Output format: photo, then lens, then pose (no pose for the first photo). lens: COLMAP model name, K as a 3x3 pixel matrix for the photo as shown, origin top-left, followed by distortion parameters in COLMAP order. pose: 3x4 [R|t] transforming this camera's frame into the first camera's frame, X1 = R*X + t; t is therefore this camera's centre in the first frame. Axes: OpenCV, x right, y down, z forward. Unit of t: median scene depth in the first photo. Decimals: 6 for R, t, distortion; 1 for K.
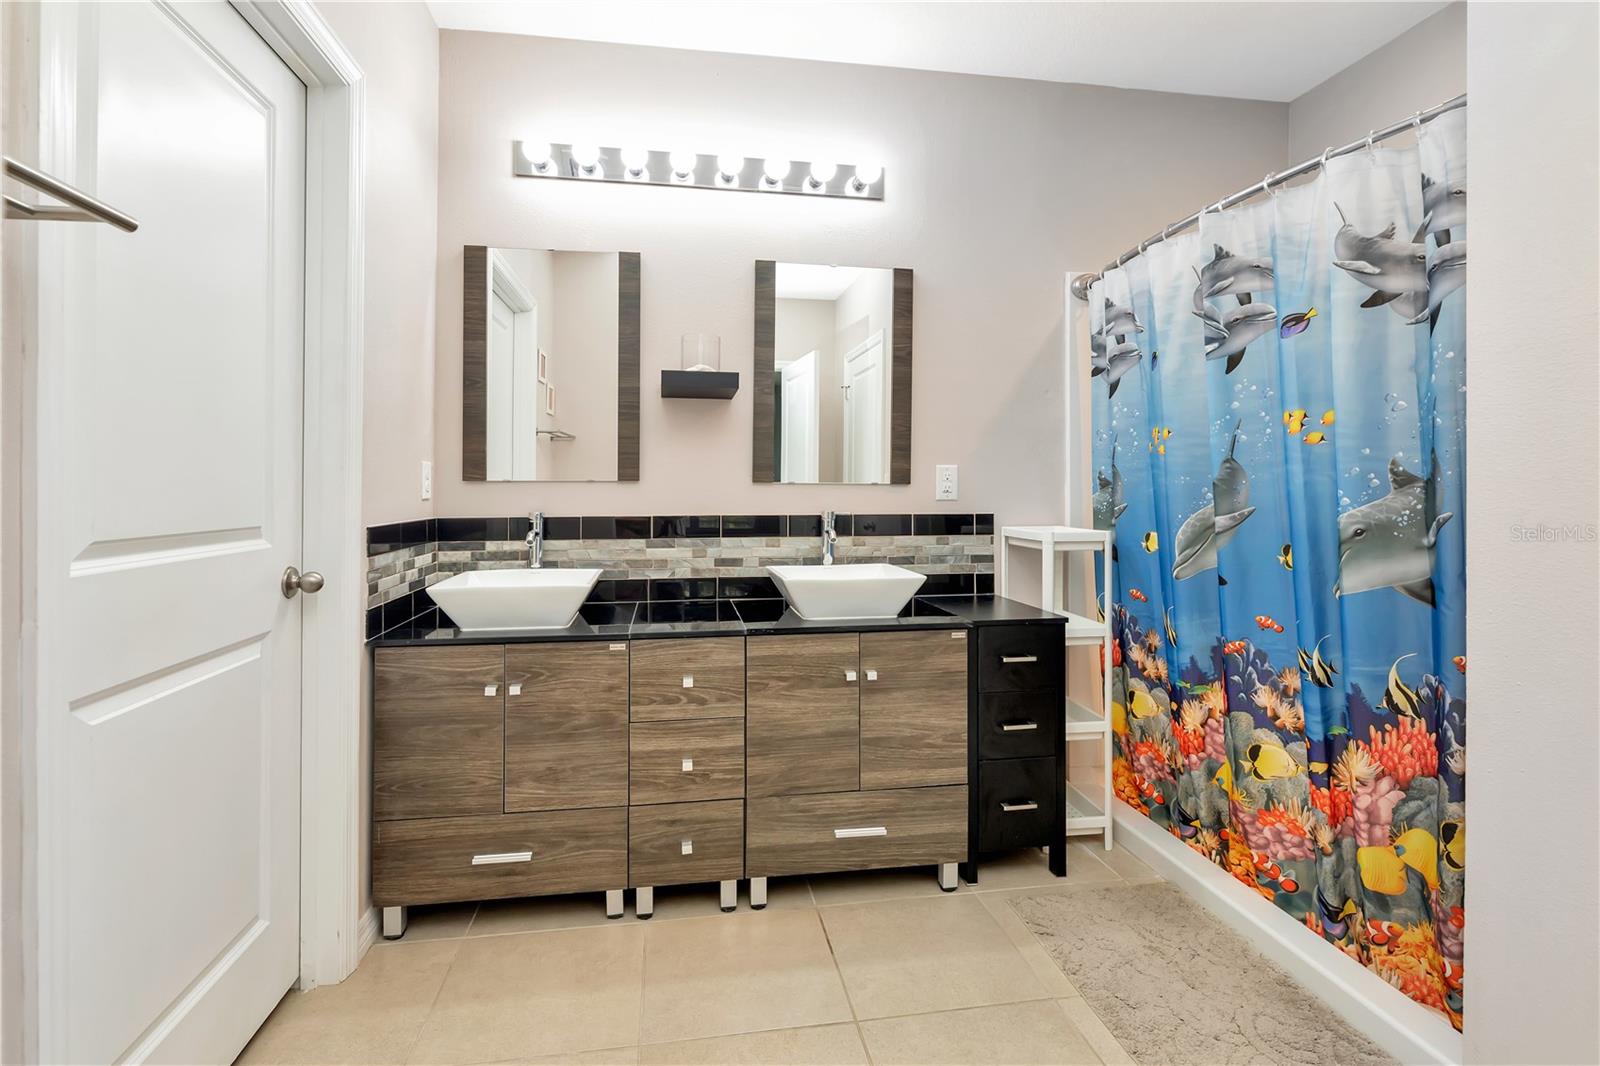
lens RADIAL K [[772.7, 0, 800.1], [0, 772.7, 497.2], [0, 0, 1]] dist [-0.002786, -0.000174]
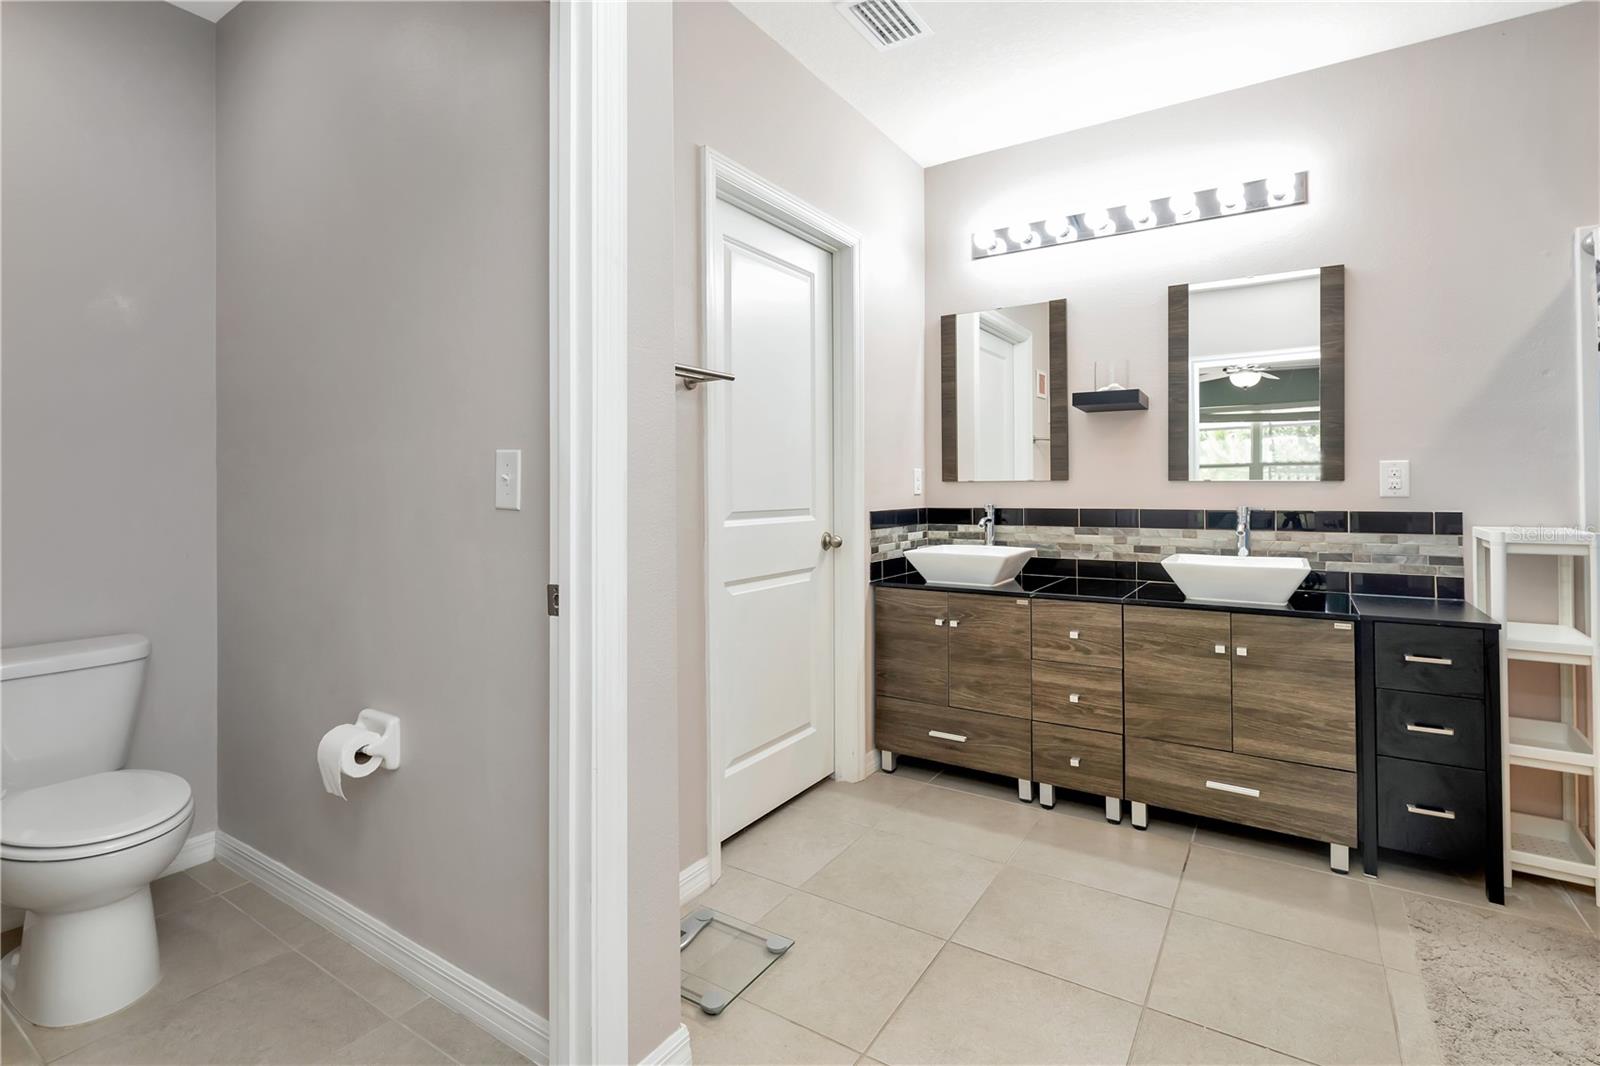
lens RADIAL K [[747.2, 0, 800.0], [0, 747.2, 533.0], [0, 0, 1]] dist [-0.004063, -0.000094]
pose [[0.745831, 0.036765, -0.665120, 0.323226], [-0.002931, 0.998647, 0.051914, 0.003003], [0.666129, -0.036769, 0.744930, -0.231127]]
